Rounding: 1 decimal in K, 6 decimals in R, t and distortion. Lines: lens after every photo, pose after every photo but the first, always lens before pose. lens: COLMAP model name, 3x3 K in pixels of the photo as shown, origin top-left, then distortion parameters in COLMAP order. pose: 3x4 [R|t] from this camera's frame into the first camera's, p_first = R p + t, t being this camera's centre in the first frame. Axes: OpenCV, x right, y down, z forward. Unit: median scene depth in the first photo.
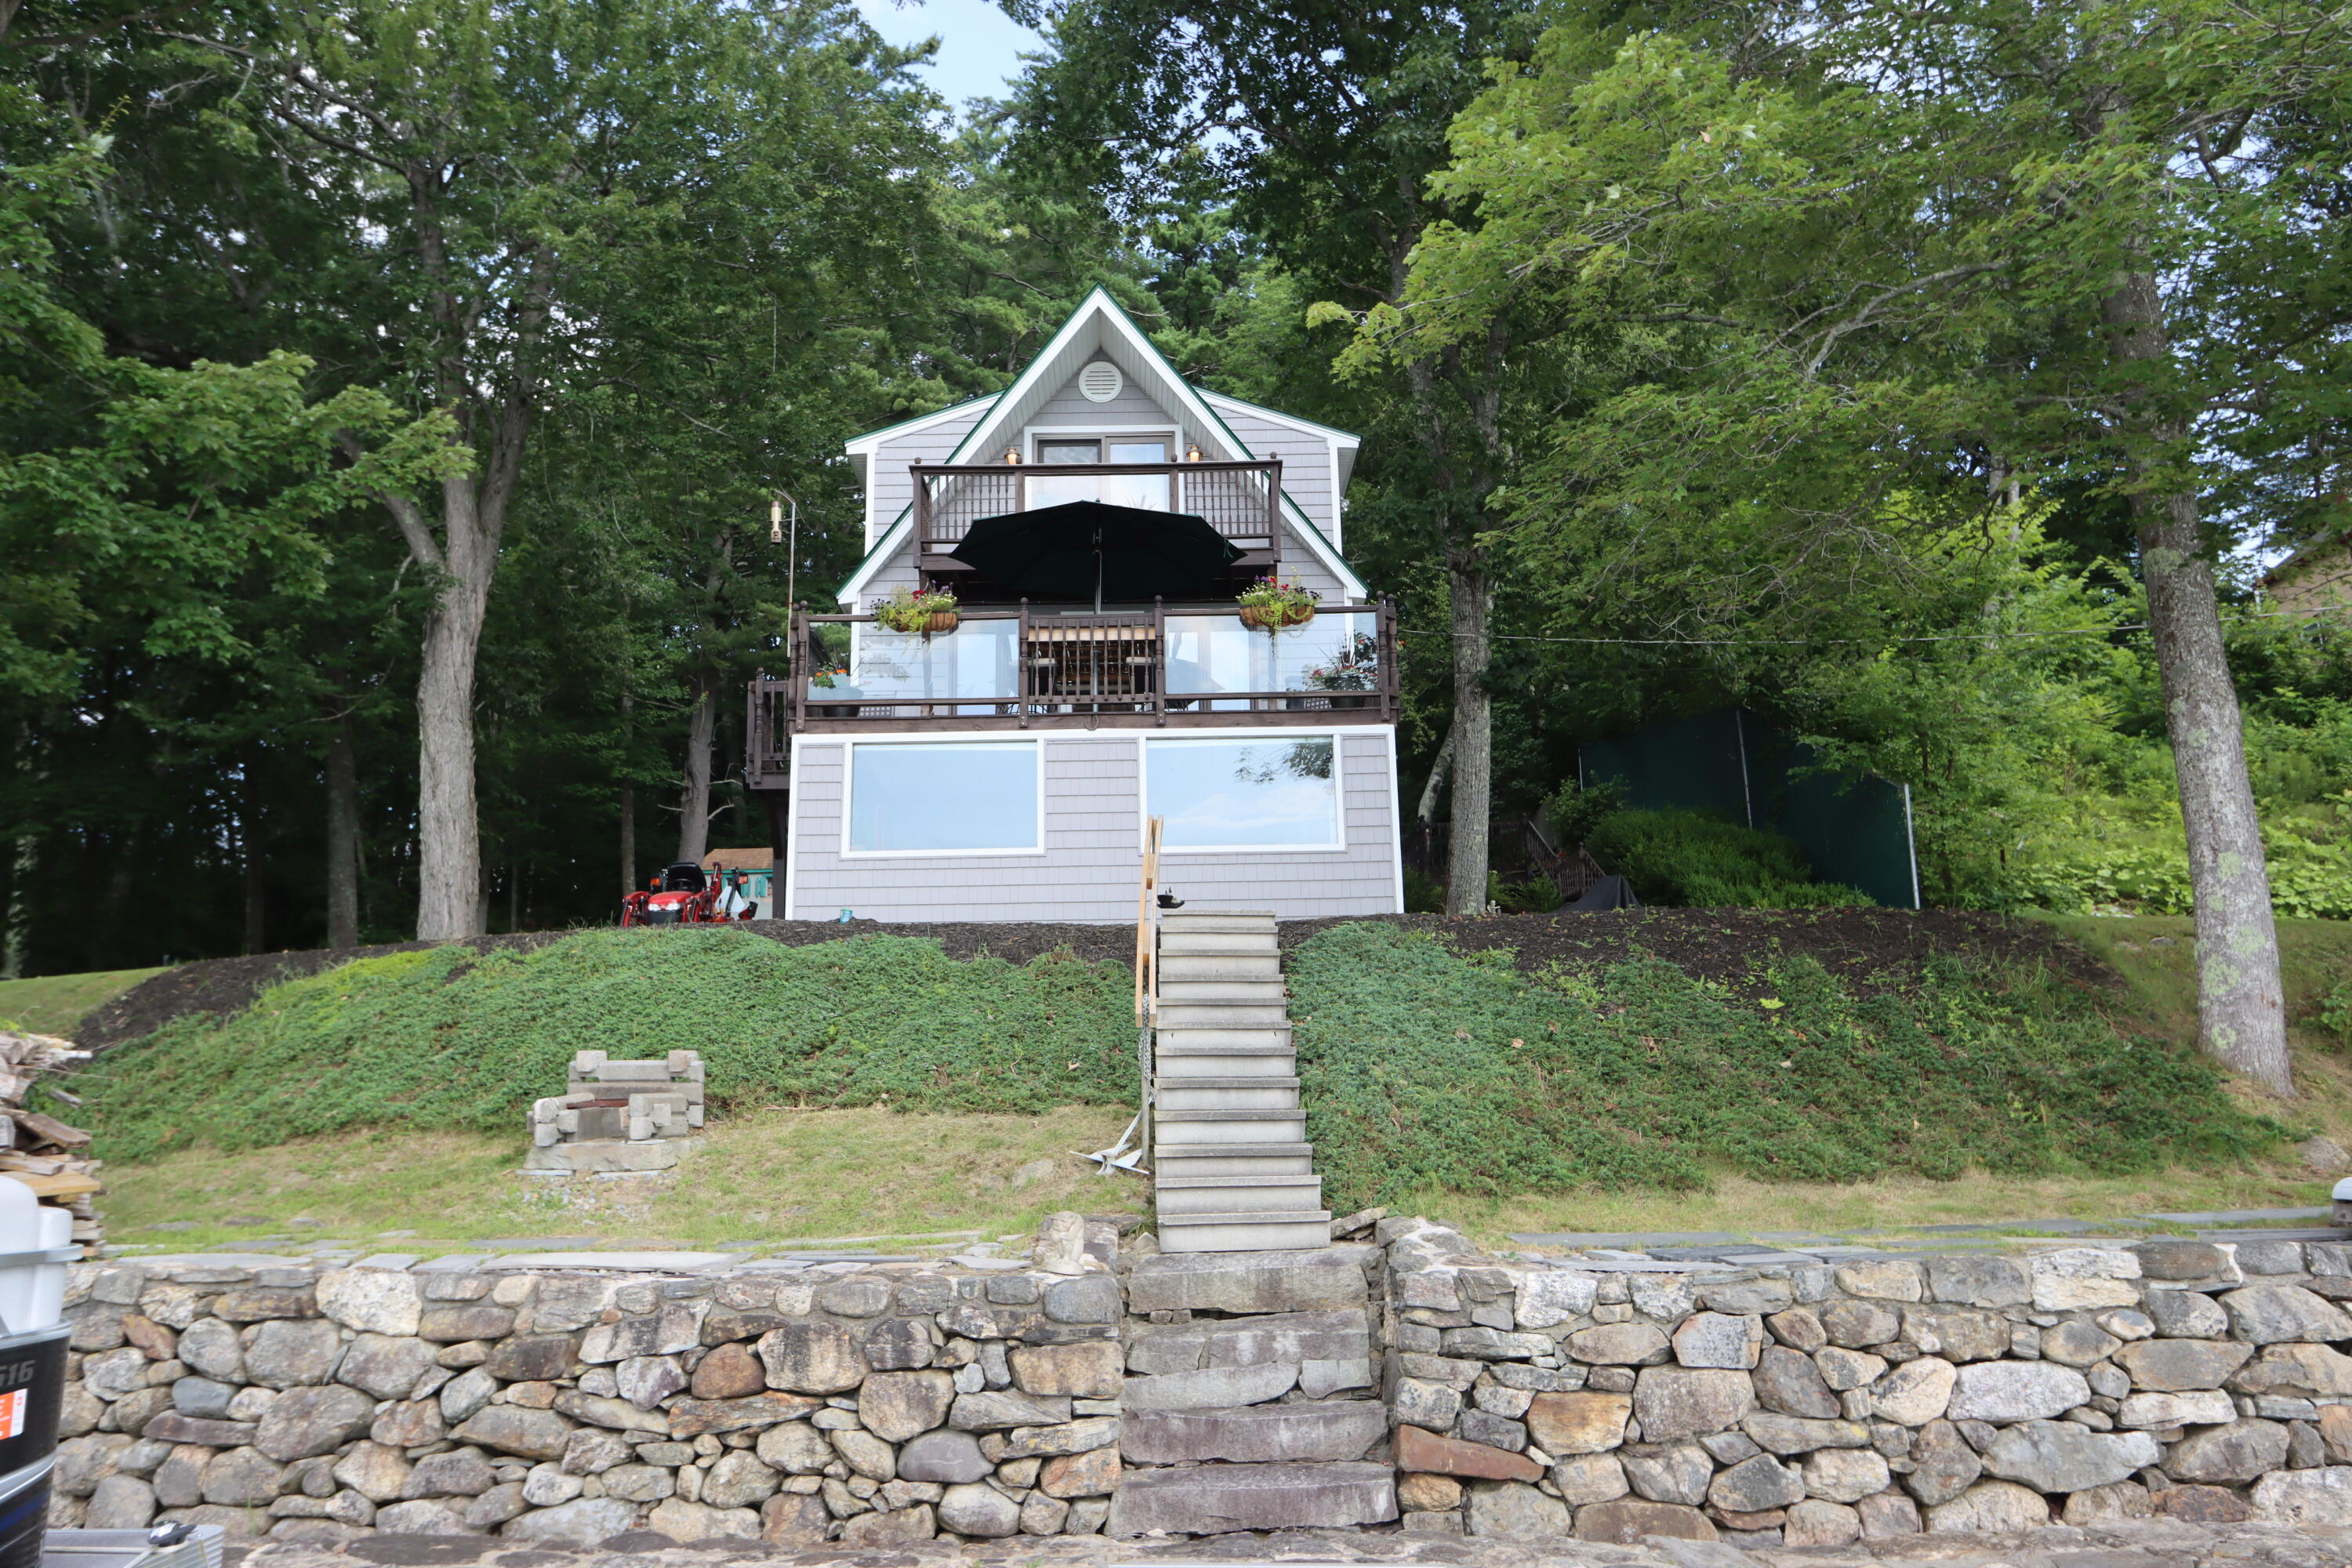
lens RADIAL K [[1733.7, 0, 1176.0], [0, 1733.7, 784.0], [0, 0, 1]] dist [0.025468, 0.000312]
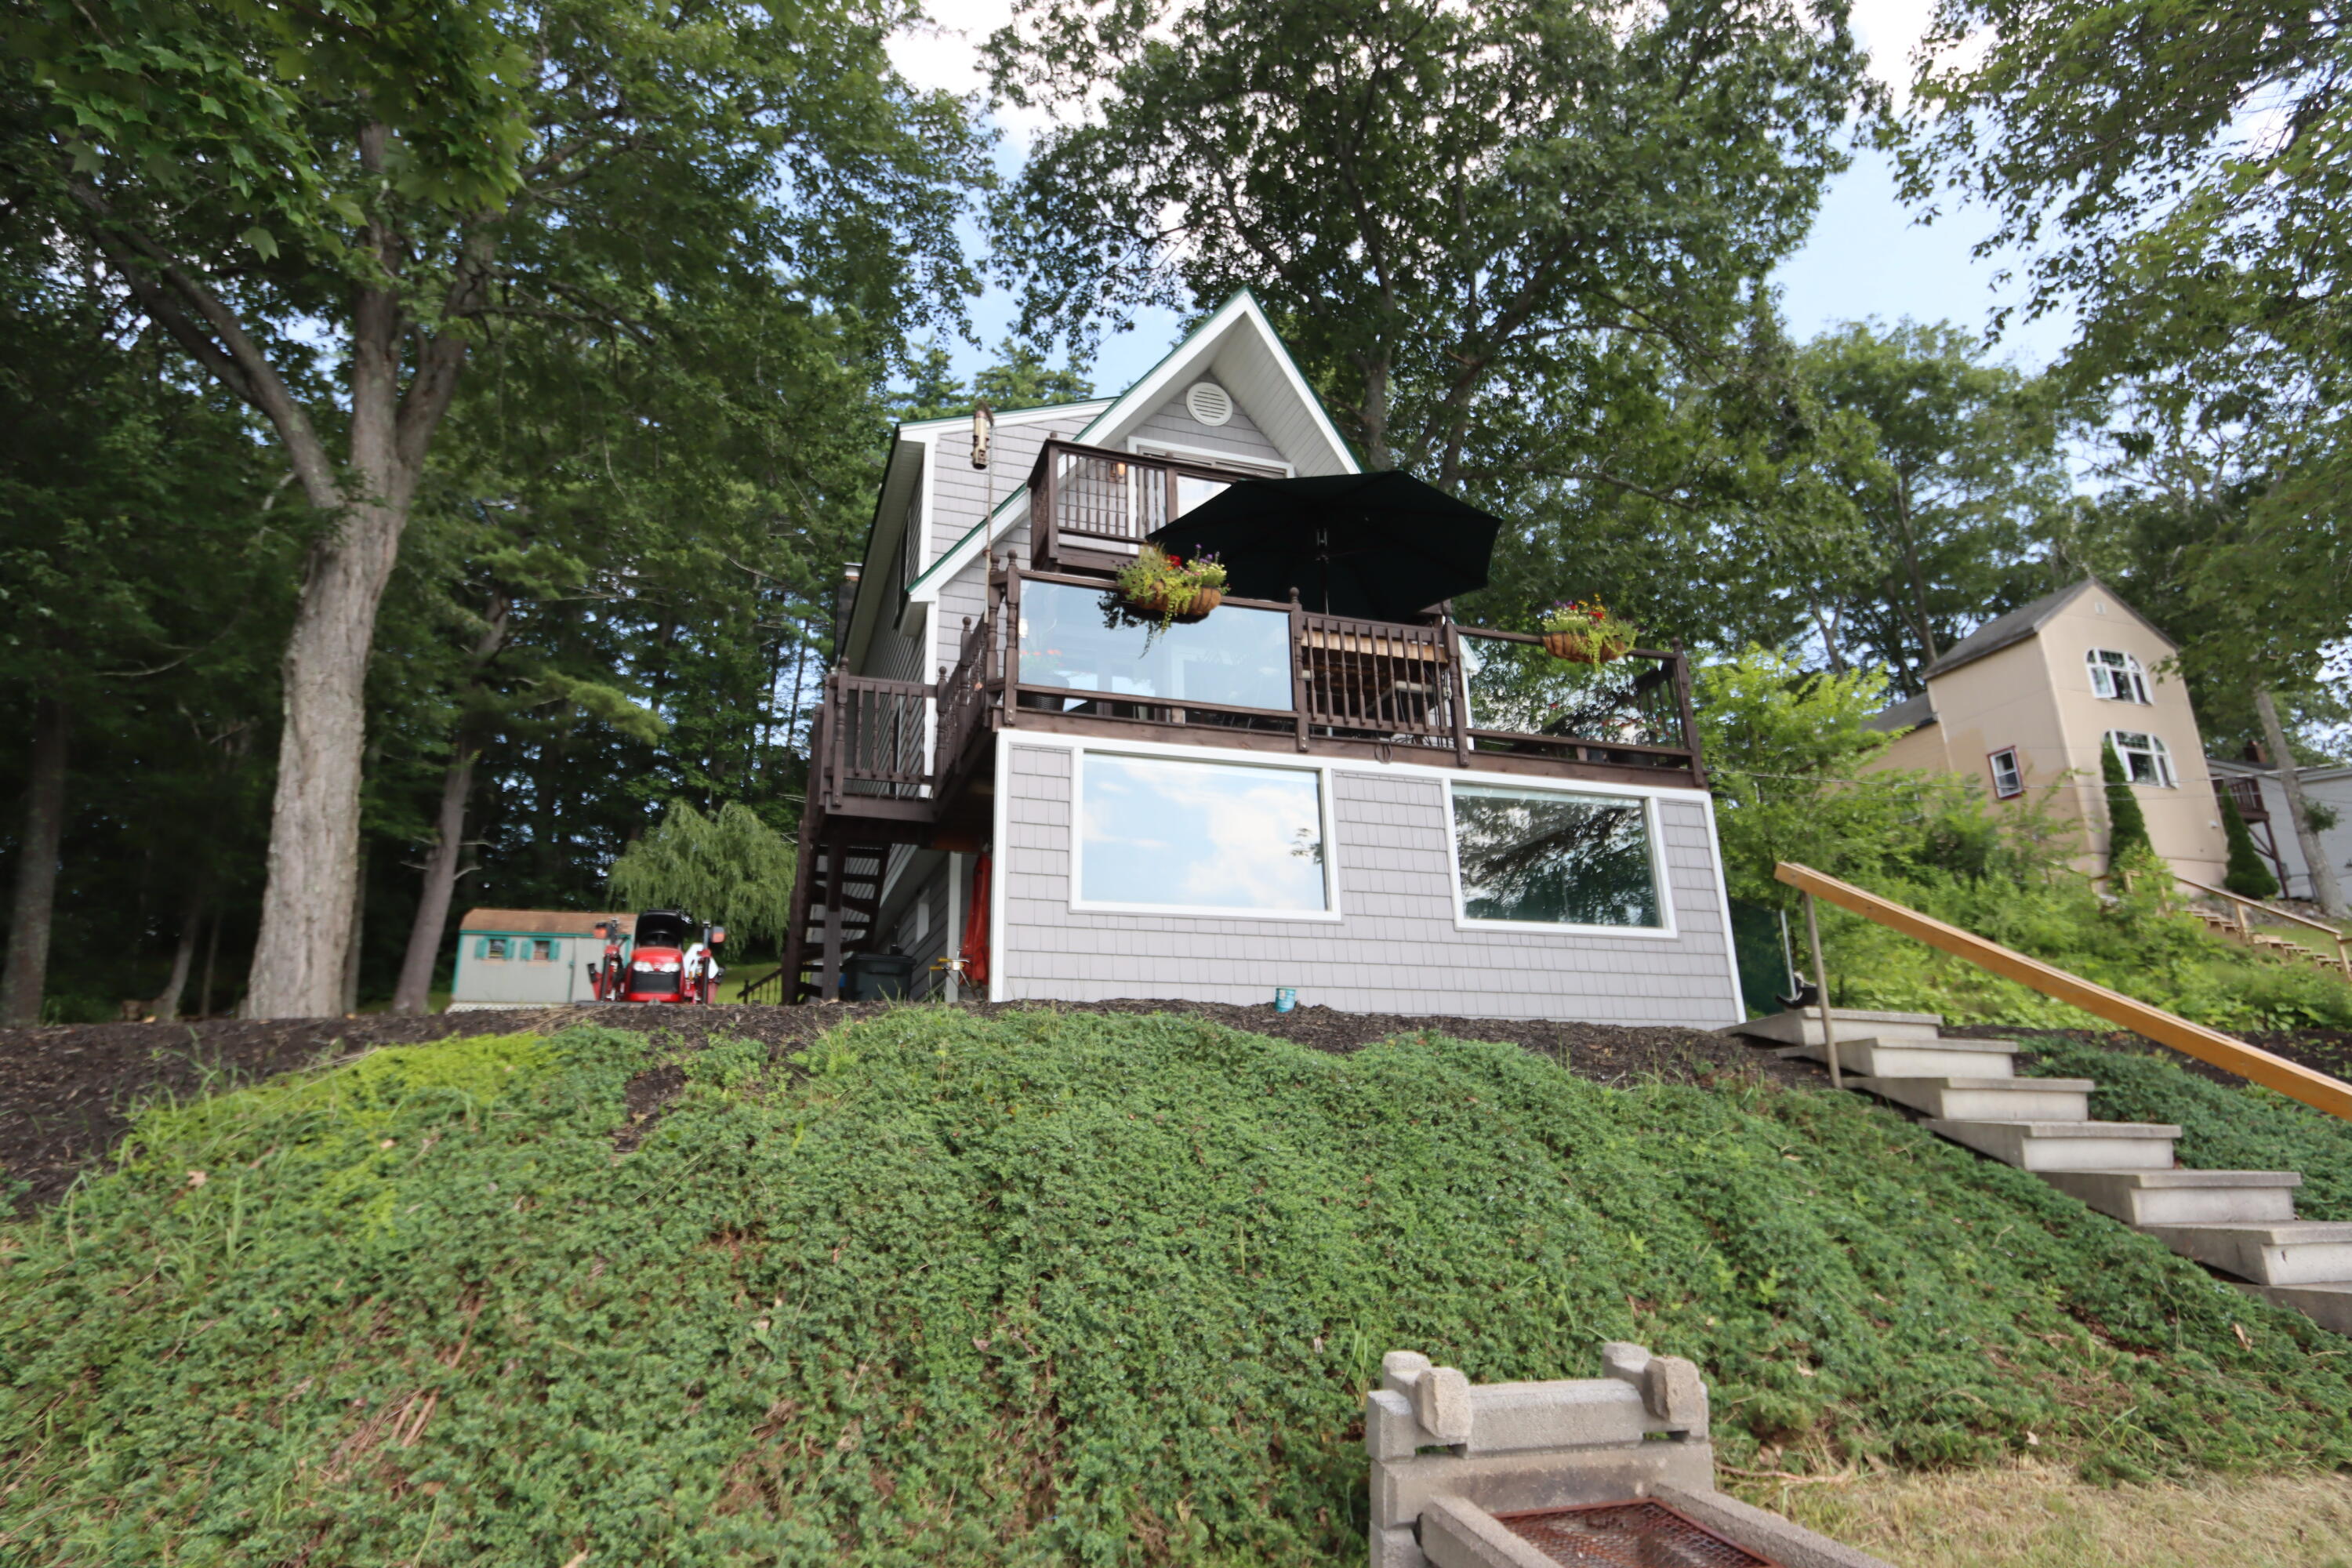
lens RADIAL K [[1287.3, 0, 1176.0], [0, 1287.3, 784.0], [0, 0, 1]] dist [-0.000256, -0.000432]
pose [[0.948514, 0.092057, 0.303062, -0.304009], [-0.063779, 0.992744, -0.101937, 0.041498], [-0.310248, 0.077360, 0.947503, 0.482952]]
